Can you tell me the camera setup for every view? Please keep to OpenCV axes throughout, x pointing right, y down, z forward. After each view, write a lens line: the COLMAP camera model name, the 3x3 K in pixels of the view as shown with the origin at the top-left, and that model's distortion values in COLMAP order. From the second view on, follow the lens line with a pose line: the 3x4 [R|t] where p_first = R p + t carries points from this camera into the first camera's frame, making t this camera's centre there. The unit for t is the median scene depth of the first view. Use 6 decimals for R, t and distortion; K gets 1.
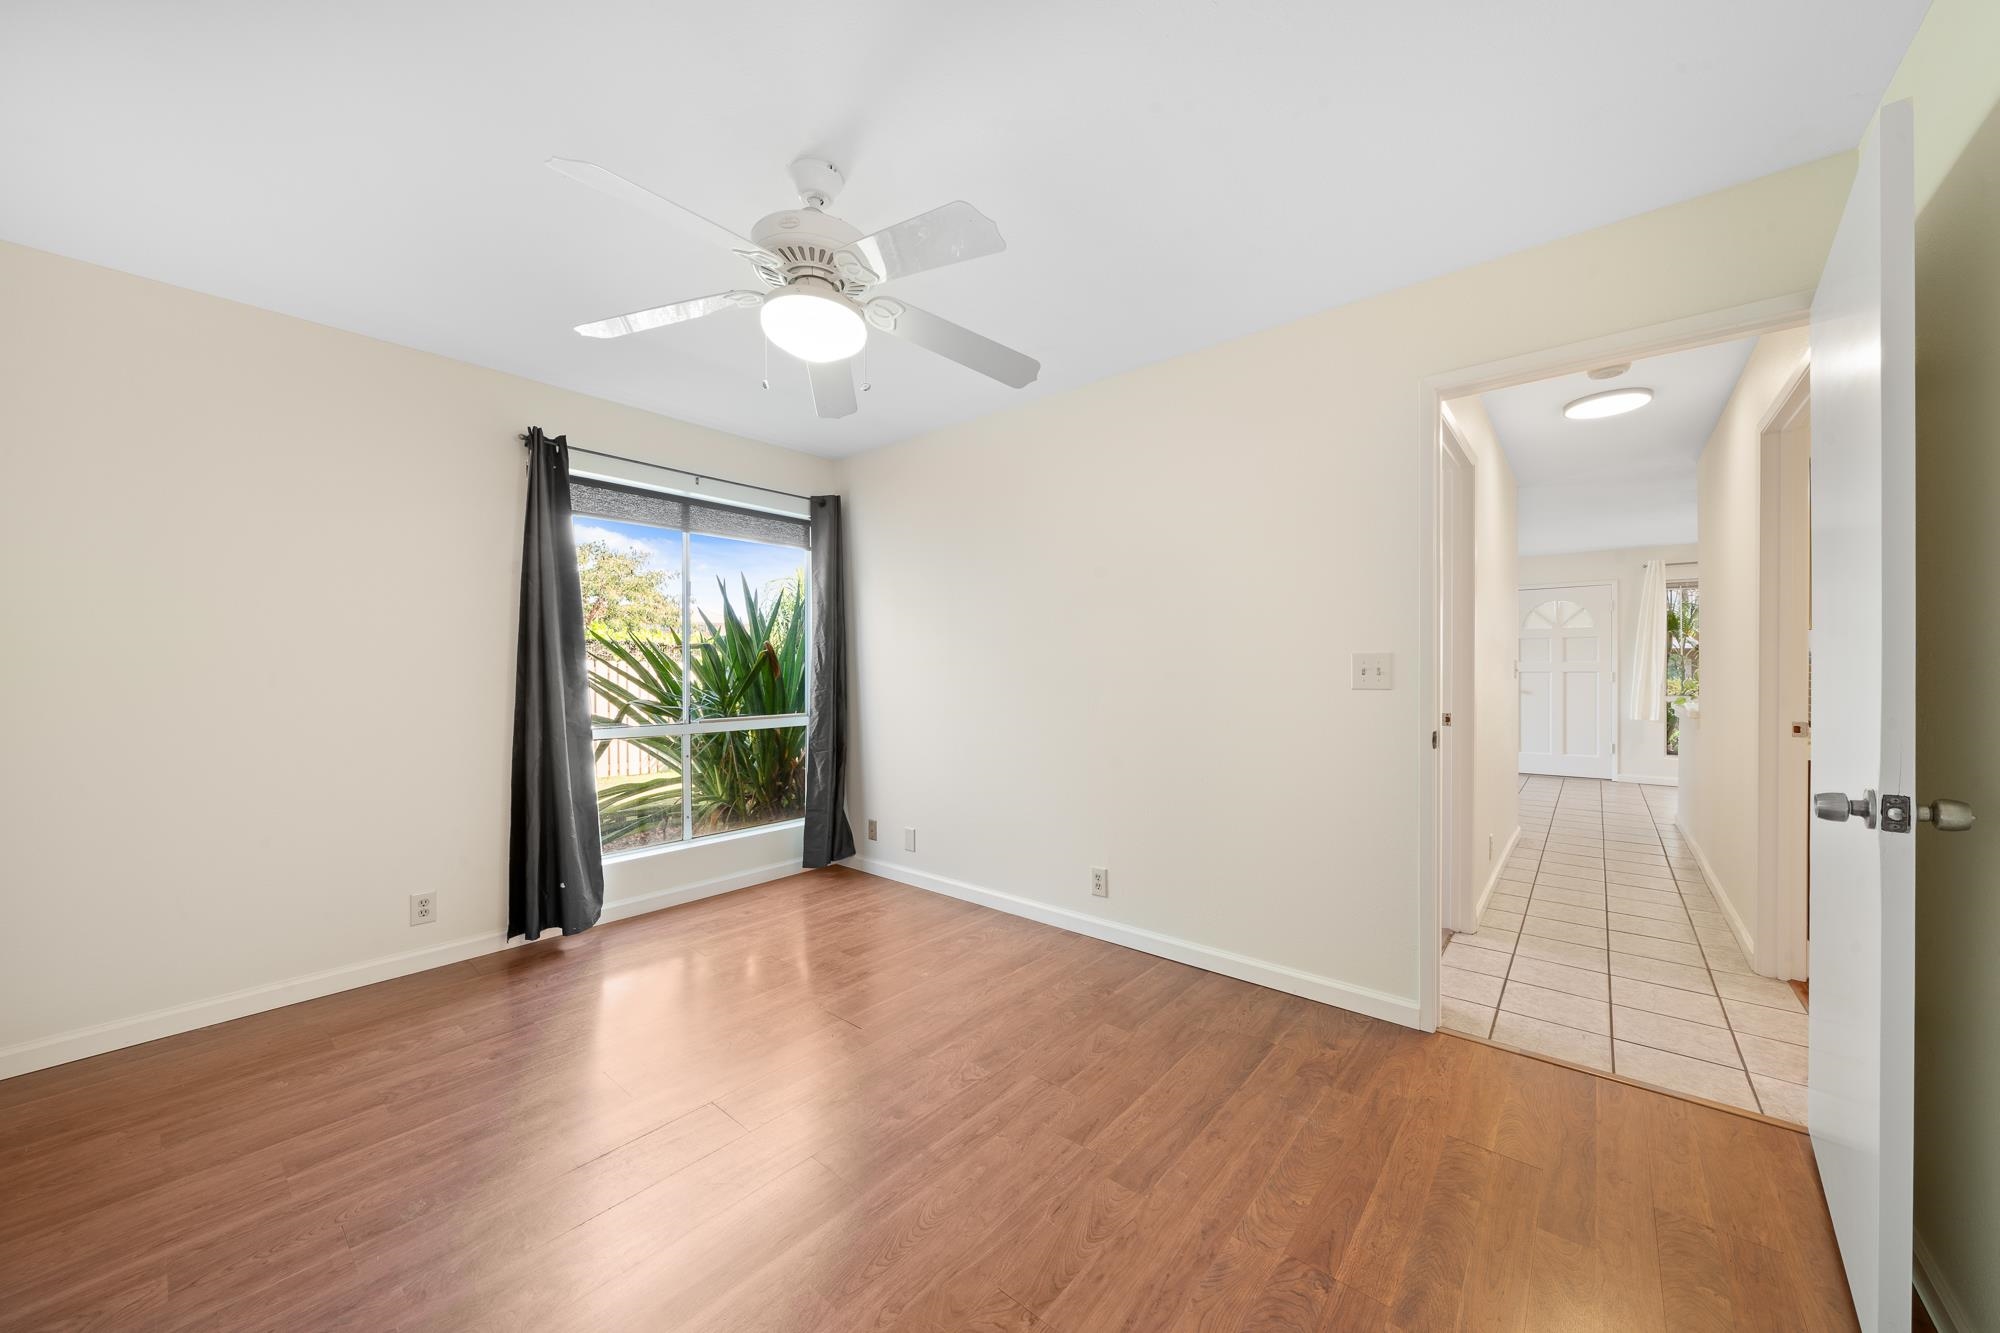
lens RADIAL K [[708.0, 0, 1001.1], [0, 708.0, 666.6], [0, 0, 1]] dist [-0.006847, -0.000071]
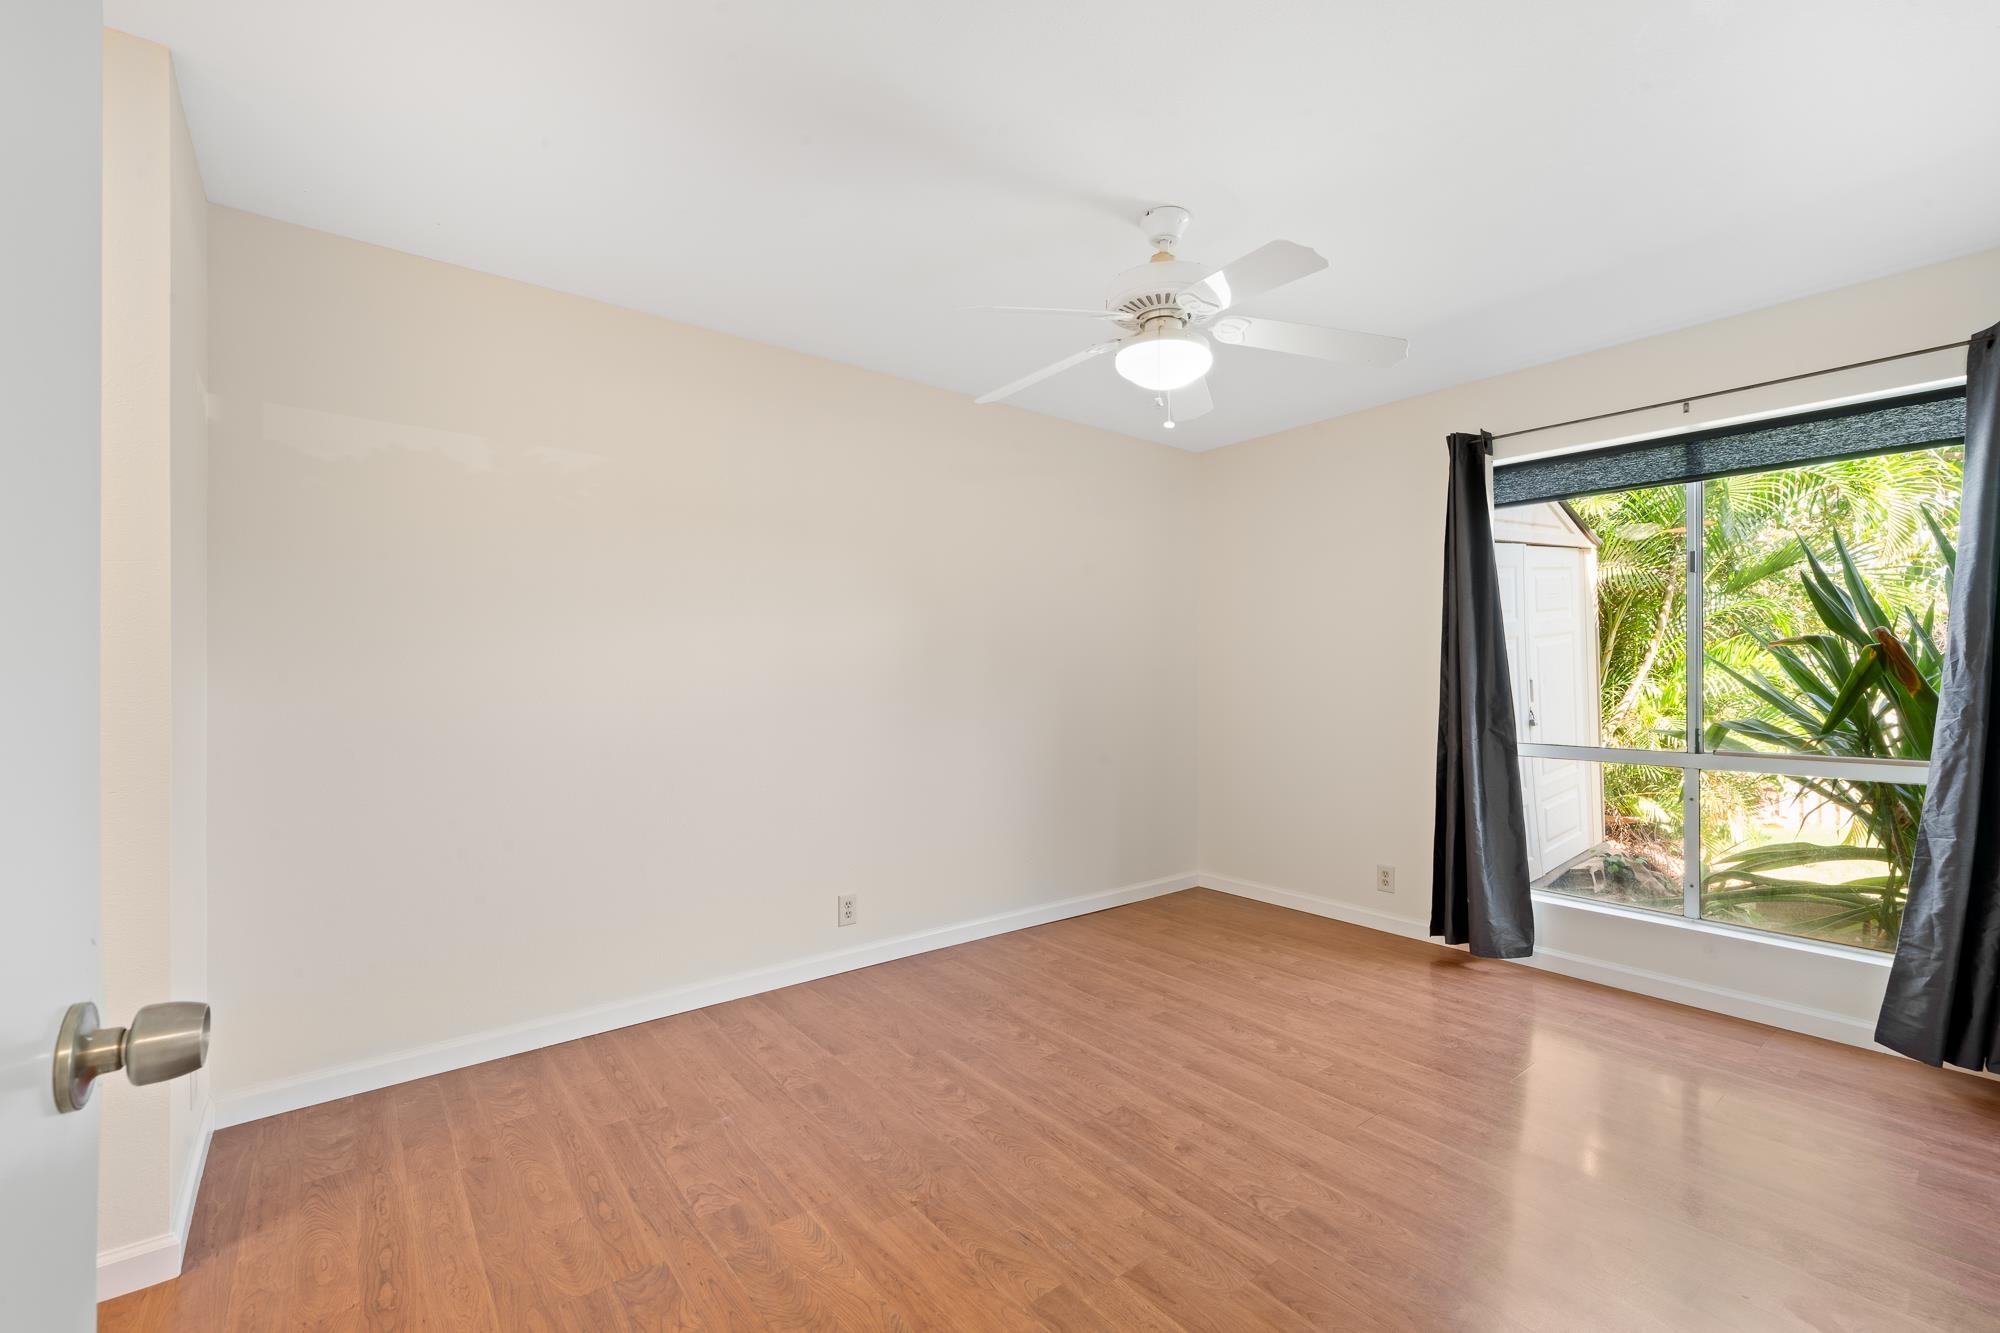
lens RADIAL K [[801.6, 0, 996.4], [0, 801.6, 673.3], [0, 0, 1]] dist [-0.000471, -0.001317]
pose [[-0.178824, 0.003894, -0.983873, 0.776044], [0.002278, 0.999991, 0.003544, -0.005996], [0.983878, -0.001608, -0.178832, 0.770463]]
